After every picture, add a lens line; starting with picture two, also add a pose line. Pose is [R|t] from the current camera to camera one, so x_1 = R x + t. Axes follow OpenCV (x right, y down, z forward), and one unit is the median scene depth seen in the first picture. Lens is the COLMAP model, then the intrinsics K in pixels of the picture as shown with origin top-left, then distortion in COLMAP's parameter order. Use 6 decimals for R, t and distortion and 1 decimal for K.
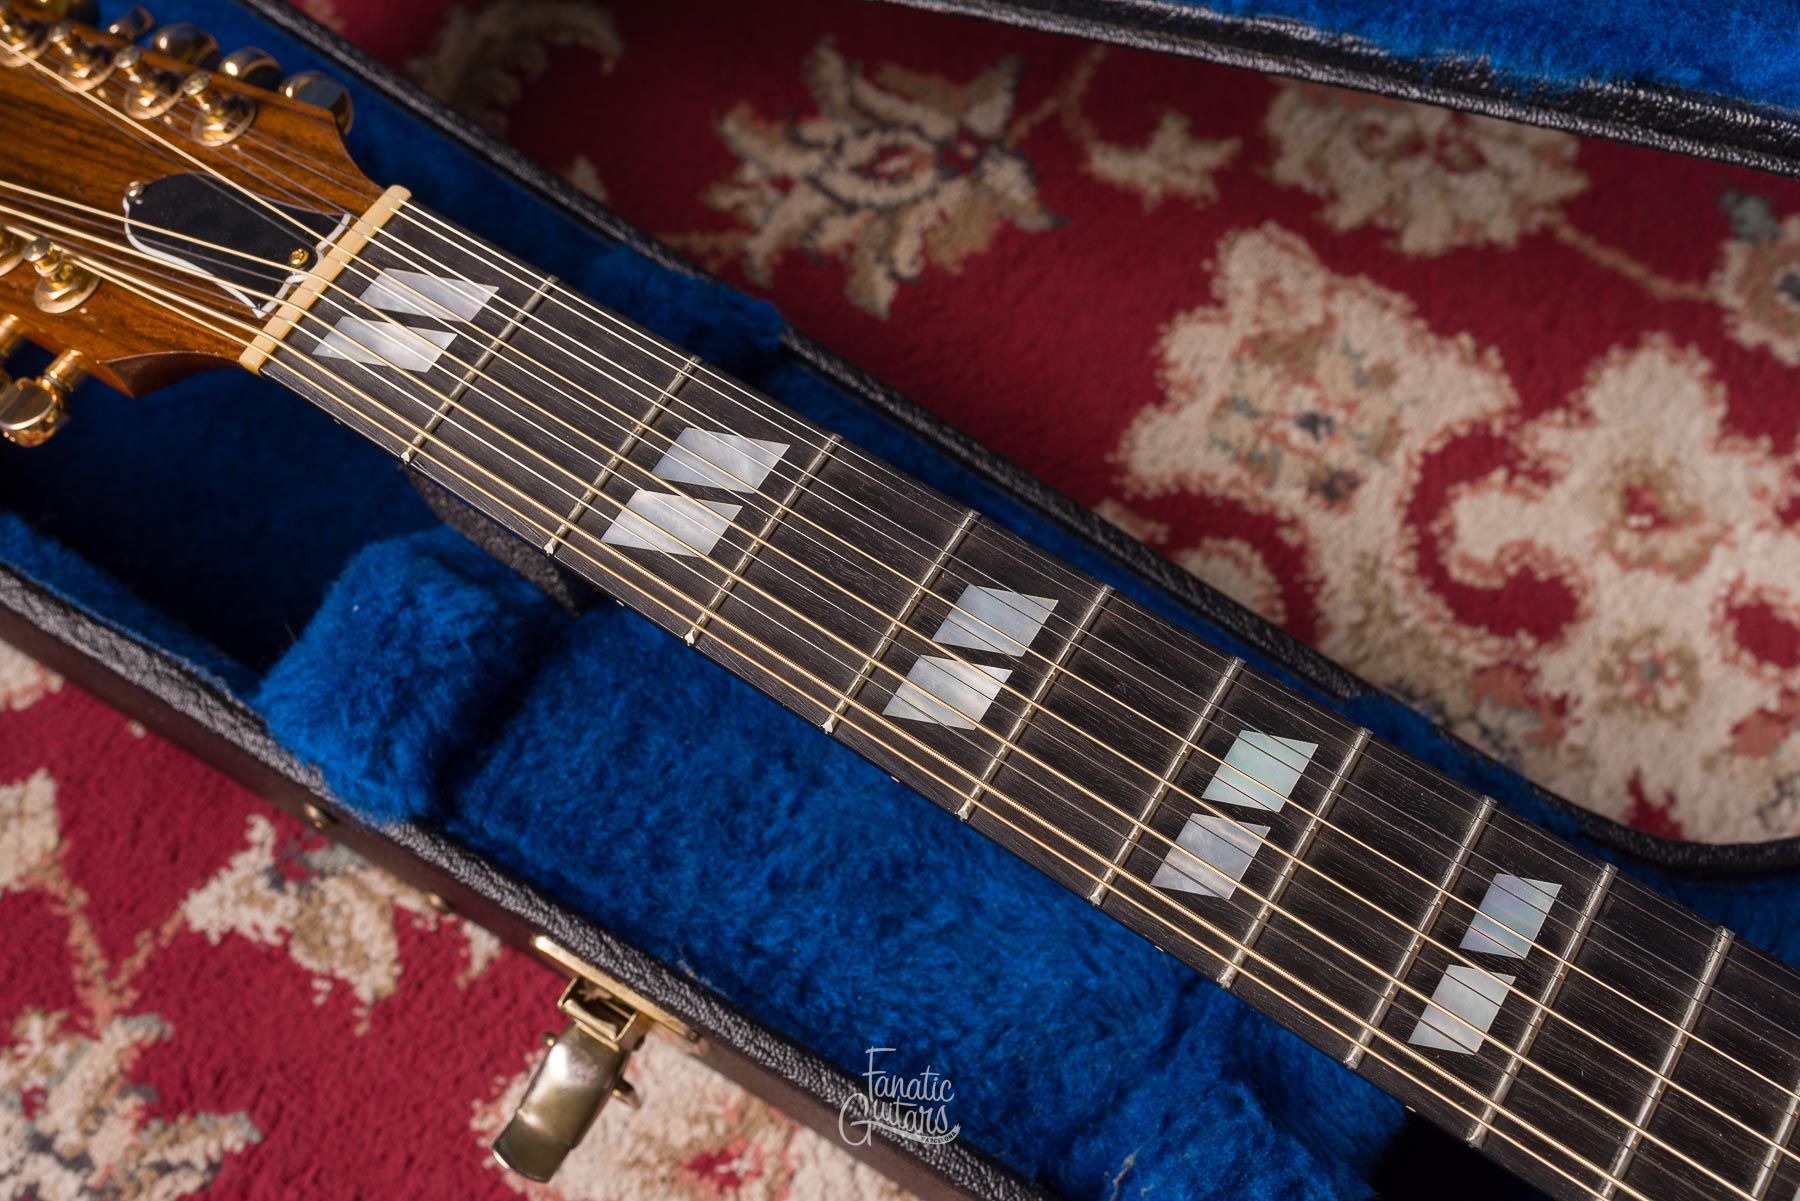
lens RADIAL K [[1801.5, 0, 902.6], [0, 1801.5, 601.9], [0, 0, 1]] dist [0.007635, -0.006339]
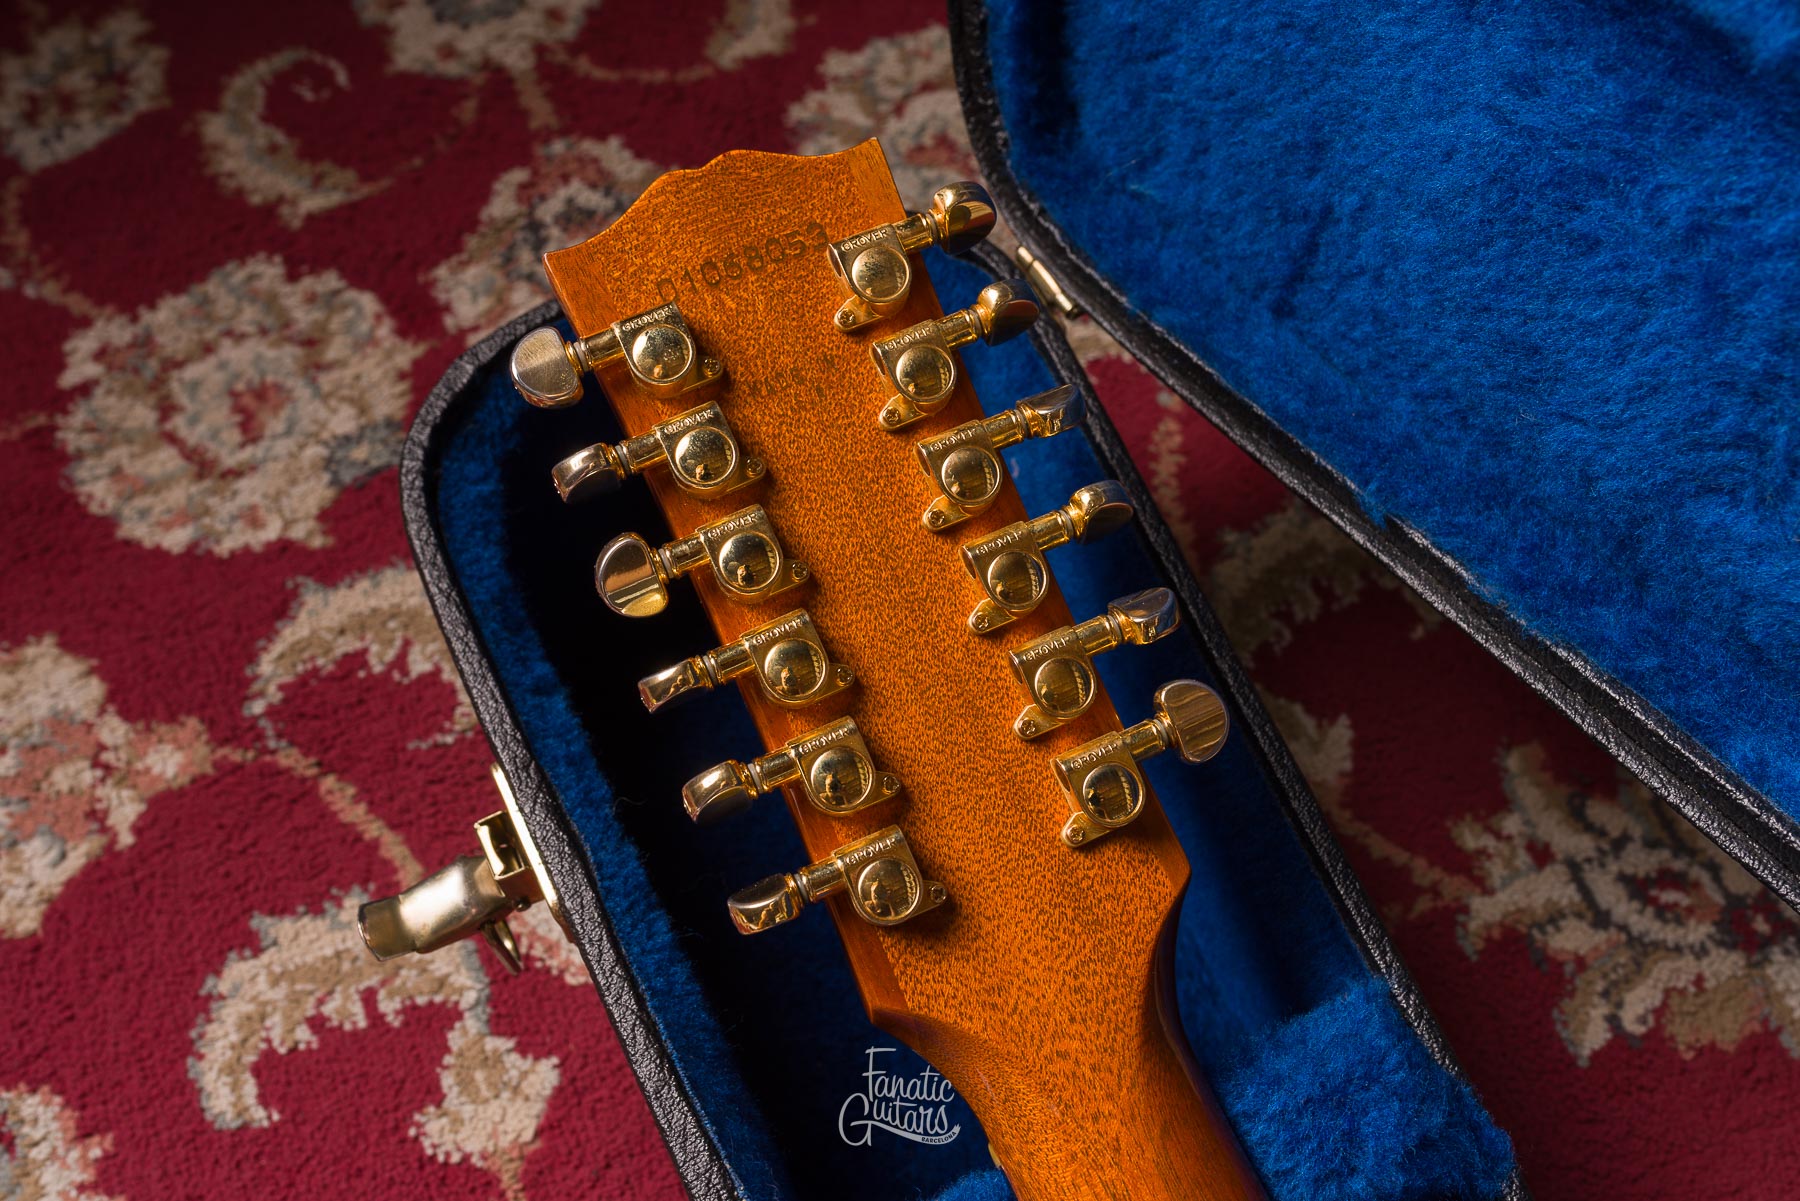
lens RADIAL K [[1774.4, 0, 901.4], [0, 1774.4, 602.2], [0, 0, 1]] dist [-0.000300, 0.004695]
pose [[0.842154, 0.462884, -0.276612, -0.162290], [-0.487496, 0.872805, -0.023639, -0.183794], [0.230486, 0.154755, 0.960691, 0.079344]]
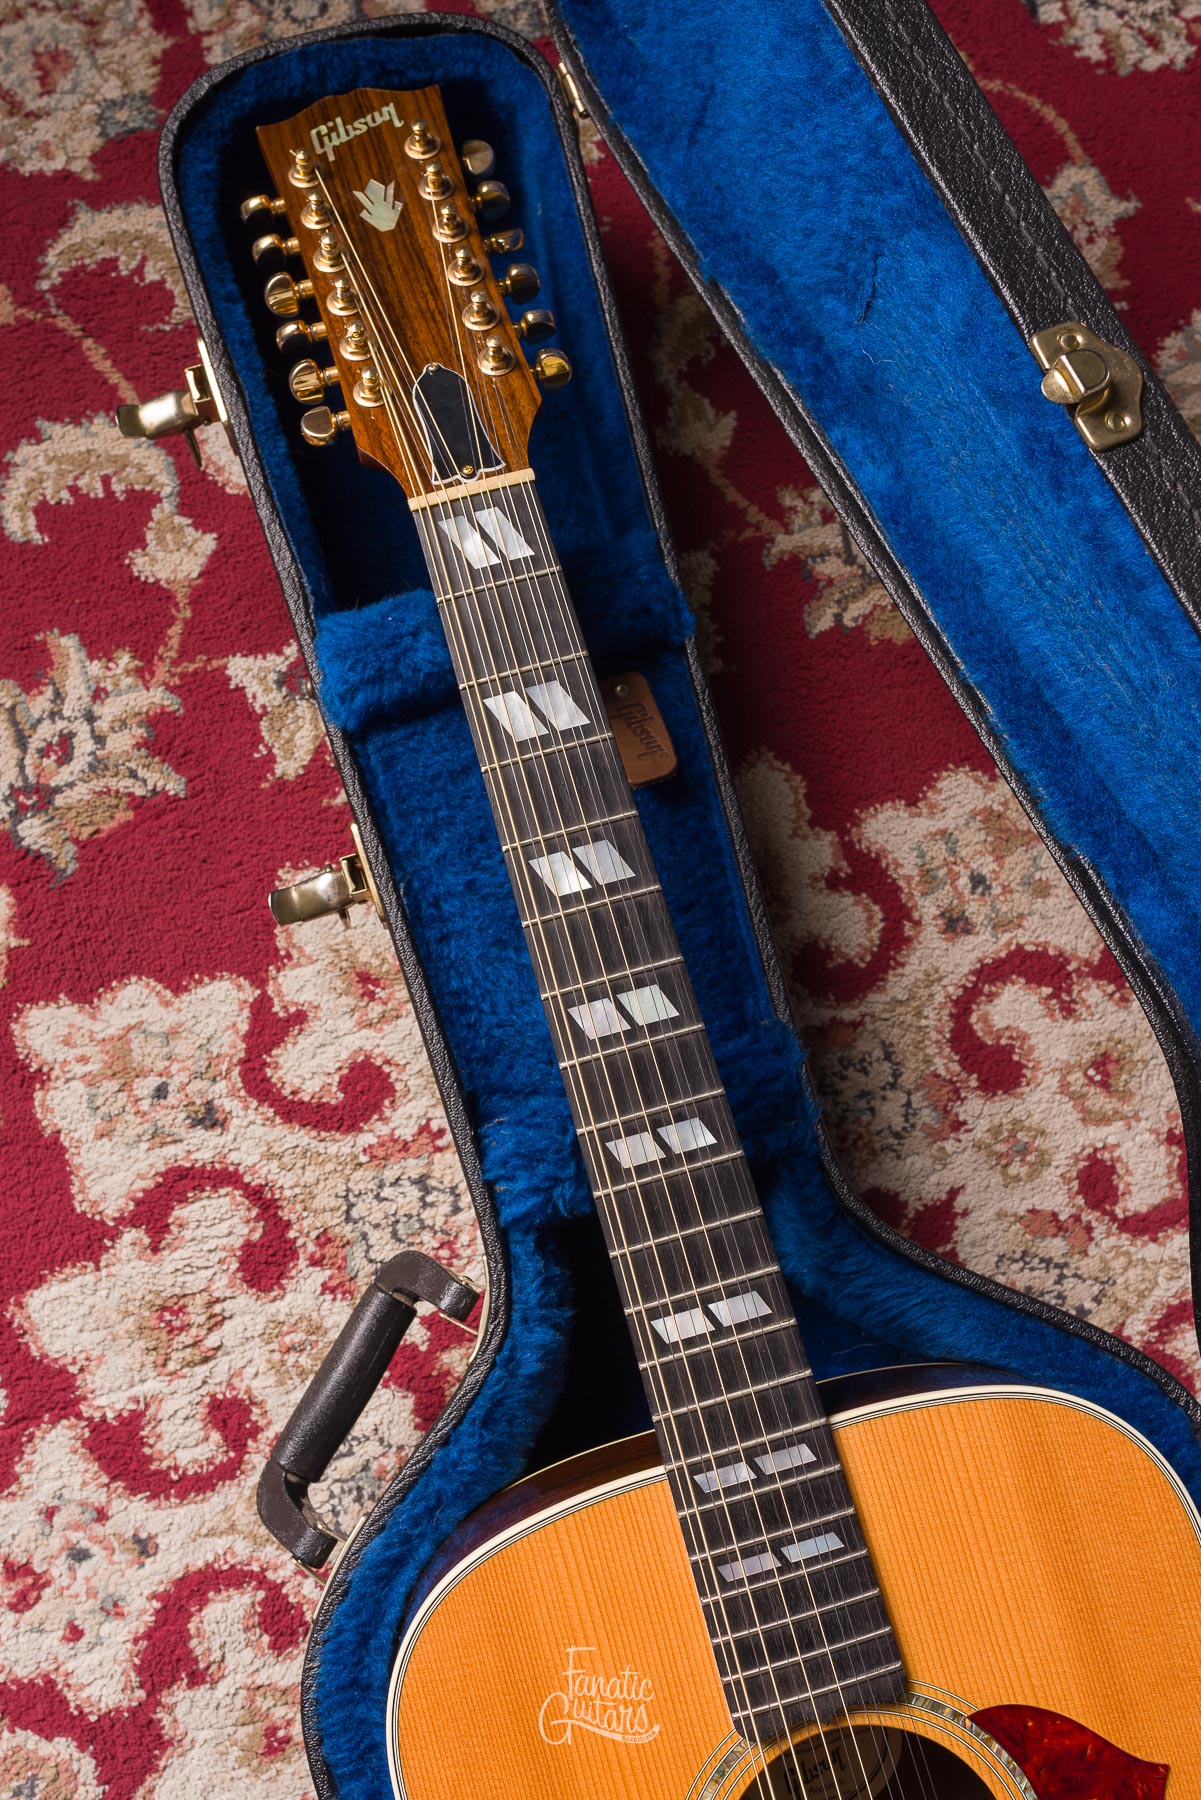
lens RADIAL K [[1886.9, 0, 602.6], [0, 1886.9, 946.6], [0, 0, 1]] dist [0.001410, -0.005187]
pose [[0.748968, 0.657044, -0.085680, 0.170781], [-0.625736, 0.743886, 0.234709, -0.240231], [0.217950, -0.122176, 0.968282, -0.601057]]
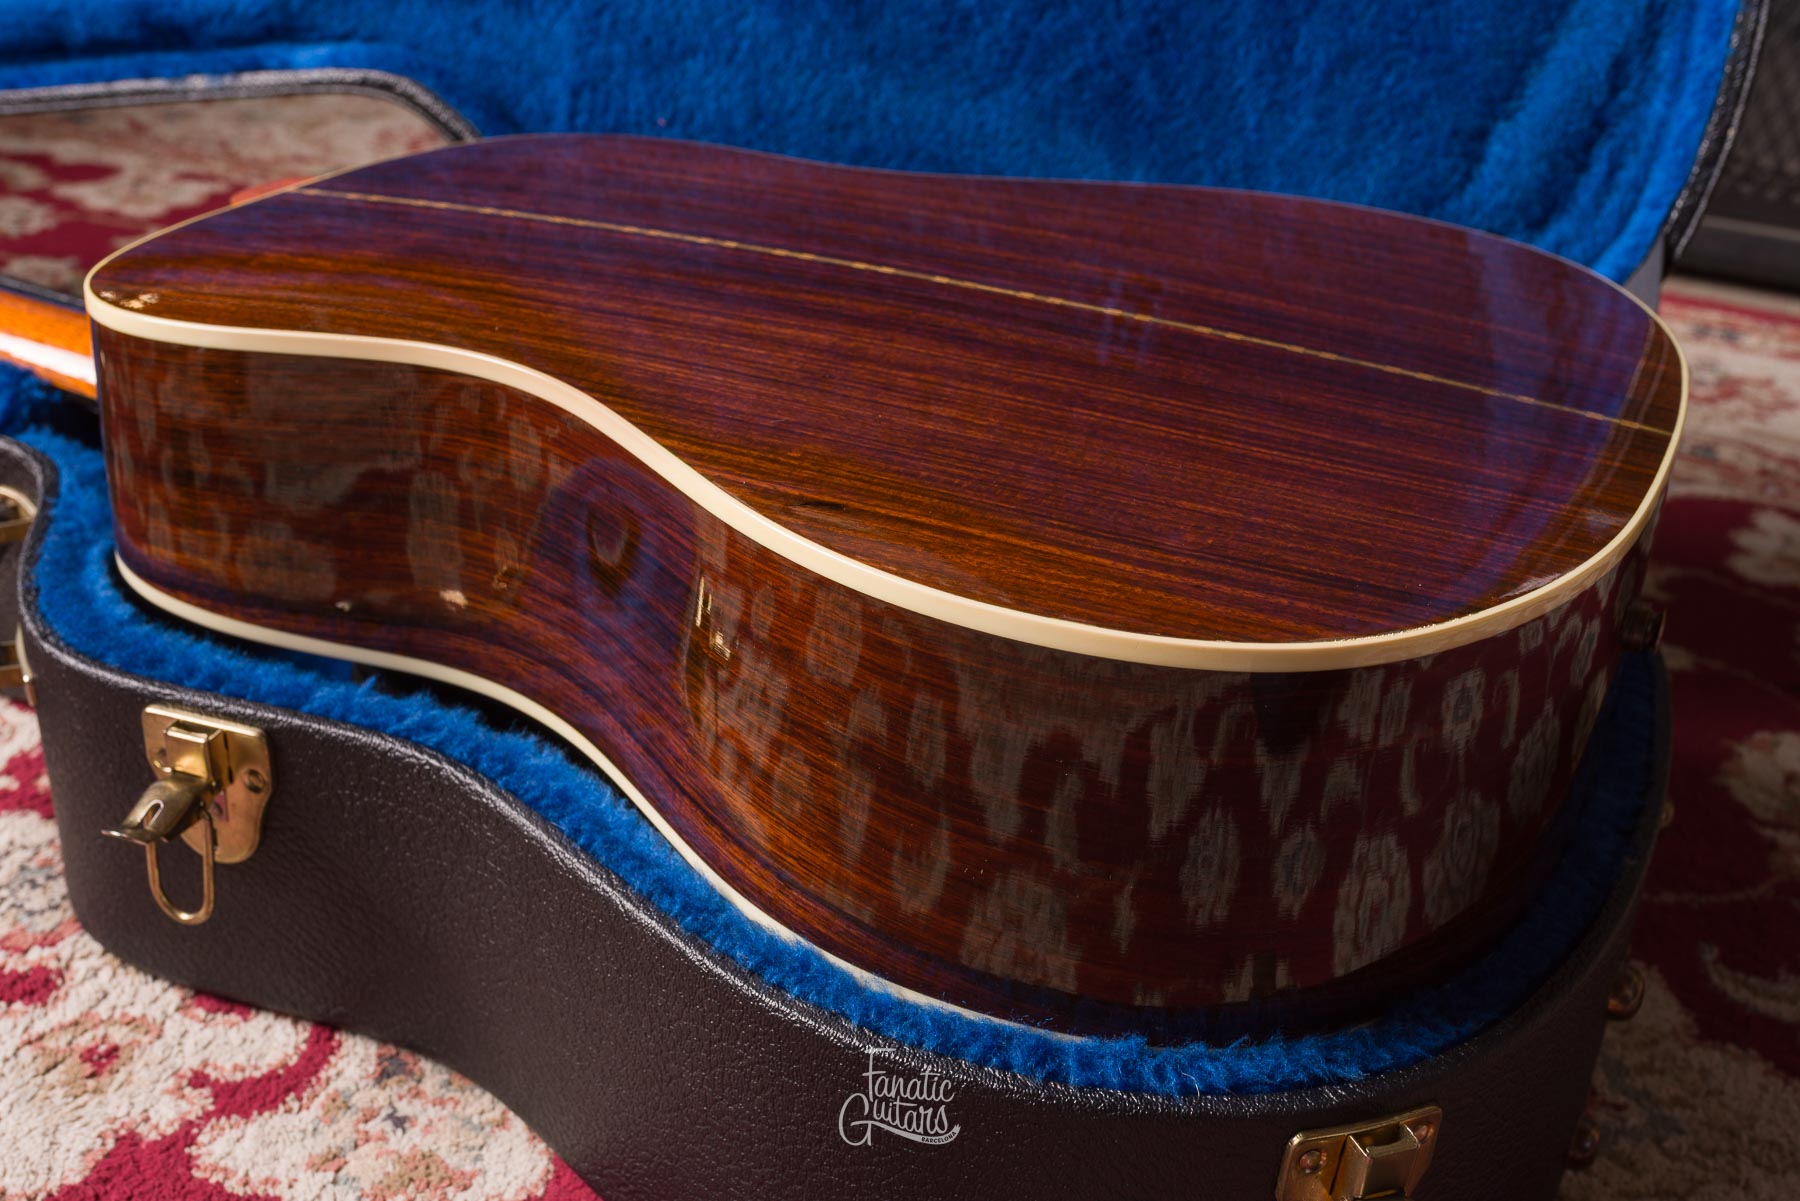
lens RADIAL K [[1982.6, 0, 900.3], [0, 1982.6, 600.8], [0, 0, 1]] dist [0.000046, 0.006957]
pose [[0.986571, -0.005947, 0.163223, 0.535654], [0.110469, 0.760387, -0.640006, 1.325916], [-0.120307, 0.649443, 0.750833, -0.400656]]
